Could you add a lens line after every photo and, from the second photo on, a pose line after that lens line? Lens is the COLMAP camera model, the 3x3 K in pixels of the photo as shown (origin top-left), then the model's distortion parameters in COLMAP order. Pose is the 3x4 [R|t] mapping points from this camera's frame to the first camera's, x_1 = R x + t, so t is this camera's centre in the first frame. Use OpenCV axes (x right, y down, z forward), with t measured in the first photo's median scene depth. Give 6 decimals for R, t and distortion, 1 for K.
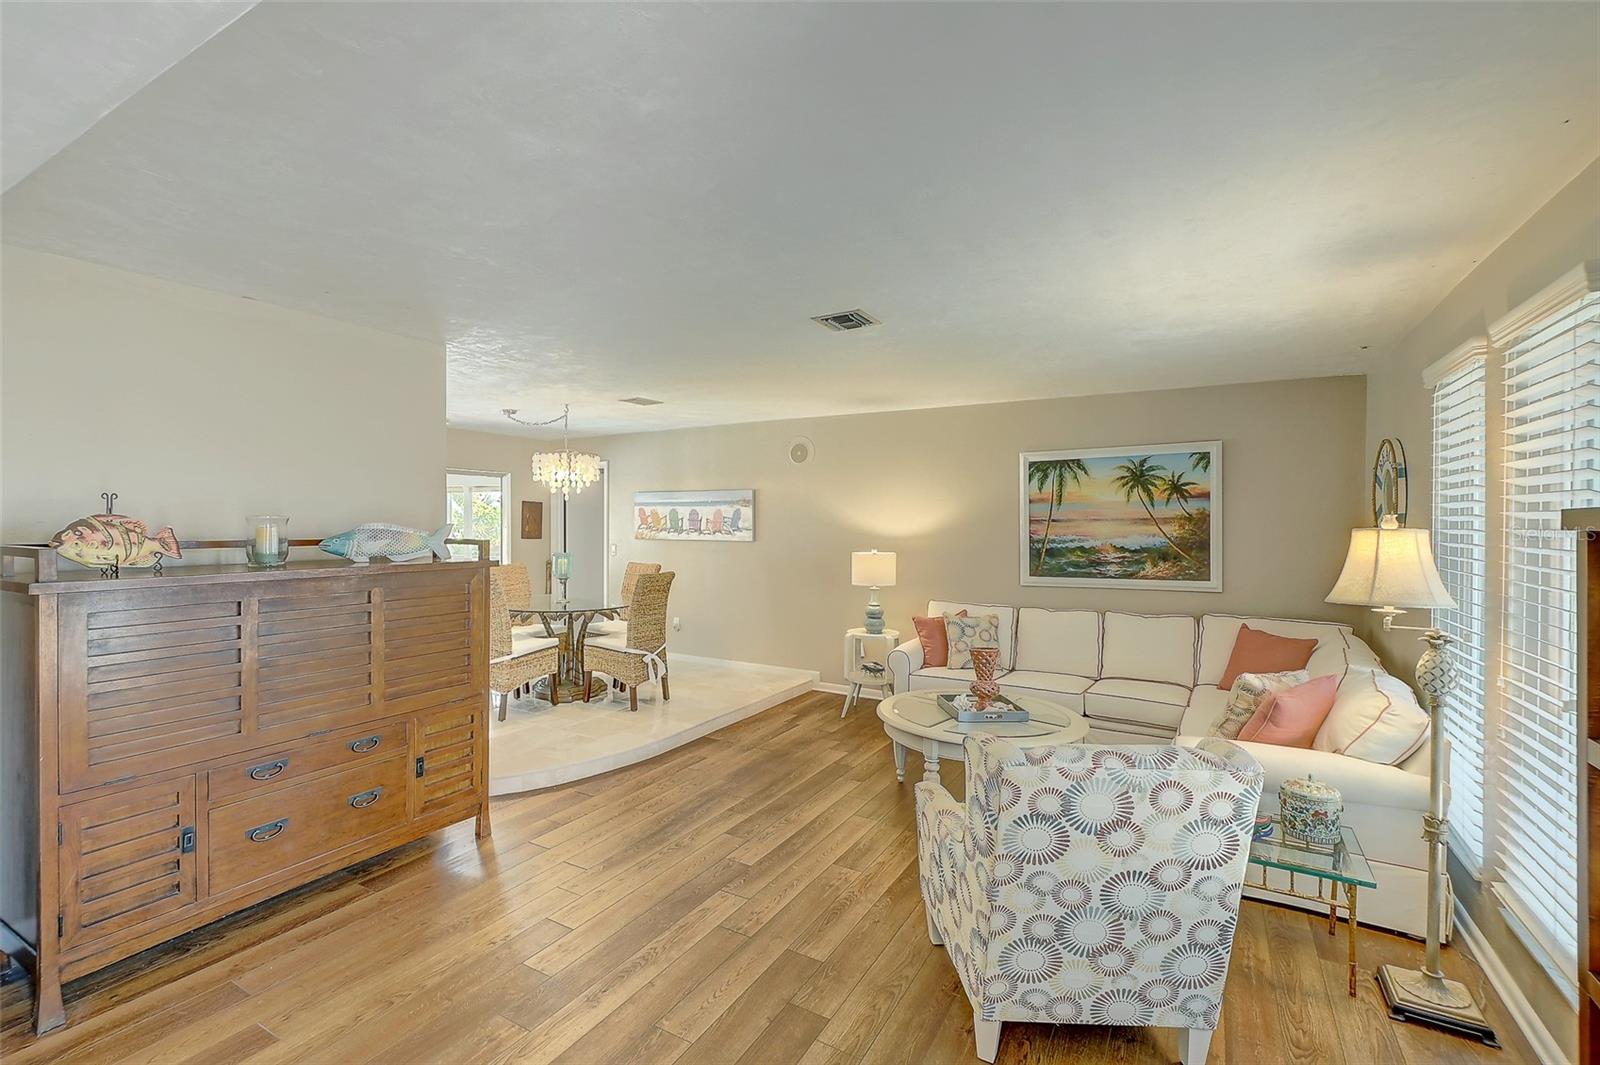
lens RADIAL K [[716.5, 0, 781.4], [0, 716.5, 532.0], [0, 0, 1]] dist [0.000019, -0.000033]
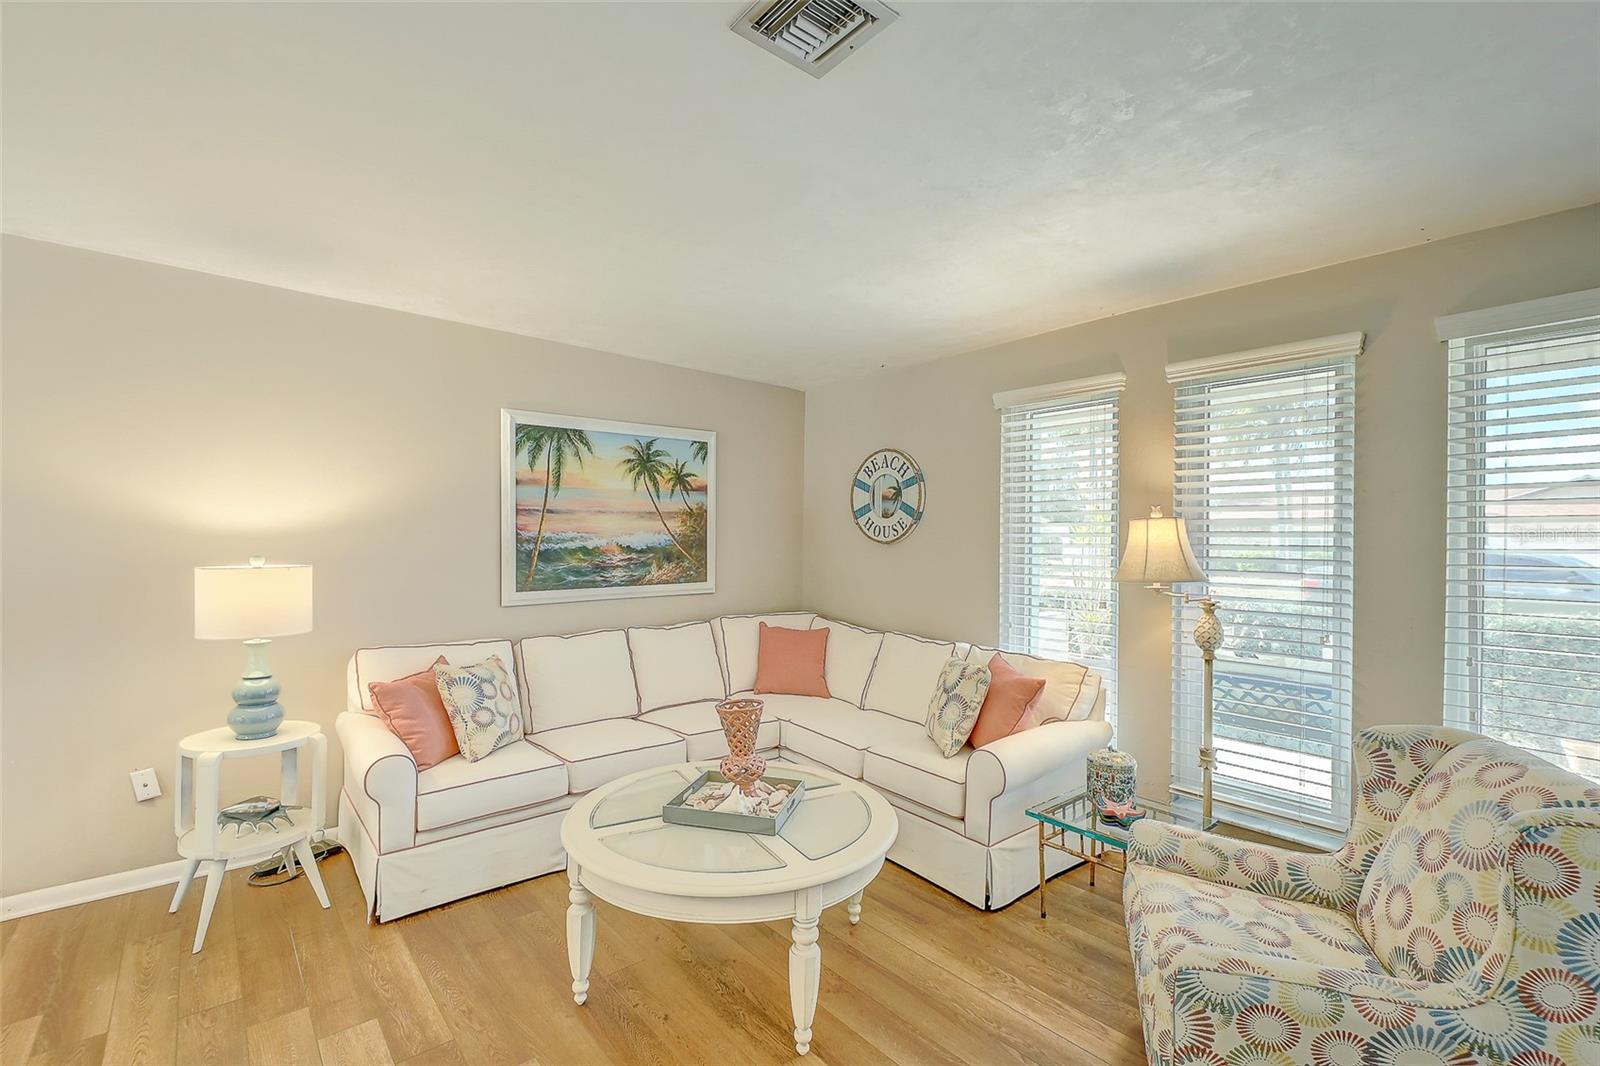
lens RADIAL K [[698.5, 0, 800.3], [0, 698.5, 542.6], [0, 0, 1]] dist [-0.000417, -0.000623]
pose [[0.322504, -0.004264, 0.946558, -0.208685], [0.003488, 0.999988, 0.003316, 0.014646], [-0.946562, 0.002232, 0.322515, 0.566250]]
